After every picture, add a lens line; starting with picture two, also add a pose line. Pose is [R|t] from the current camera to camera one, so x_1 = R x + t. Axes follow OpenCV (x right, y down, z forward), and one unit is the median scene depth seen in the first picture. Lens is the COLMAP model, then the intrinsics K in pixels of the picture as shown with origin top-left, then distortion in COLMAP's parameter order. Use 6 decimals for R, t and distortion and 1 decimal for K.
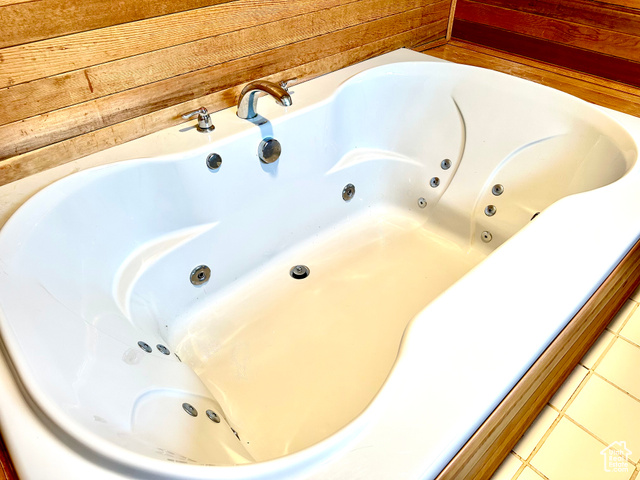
lens RADIAL K [[445.7, 0, 329.4], [0, 445.7, 238.3], [0, 0, 1]] dist [-0.001690, -0.002350]
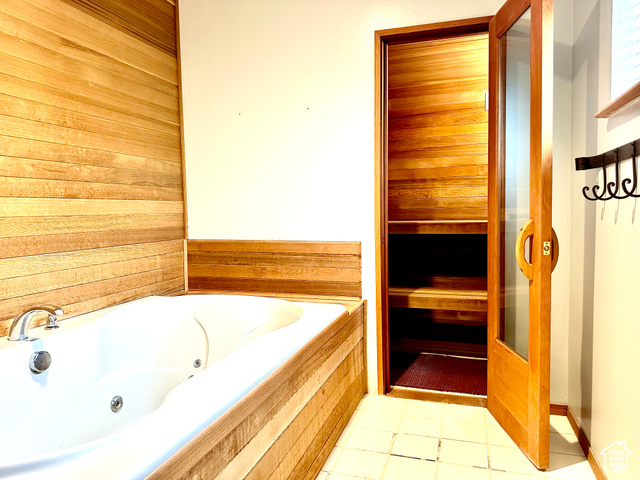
lens RADIAL K [[445.7, 0, 329.4], [0, 445.7, 238.3], [0, 0, 1]] dist [-0.001690, -0.002350]
pose [[0.870034, -0.052675, 0.490169, -0.020670], [0.339865, 0.784327, -0.518963, 0.352114], [-0.357117, 0.618107, 0.700294, -0.271285]]
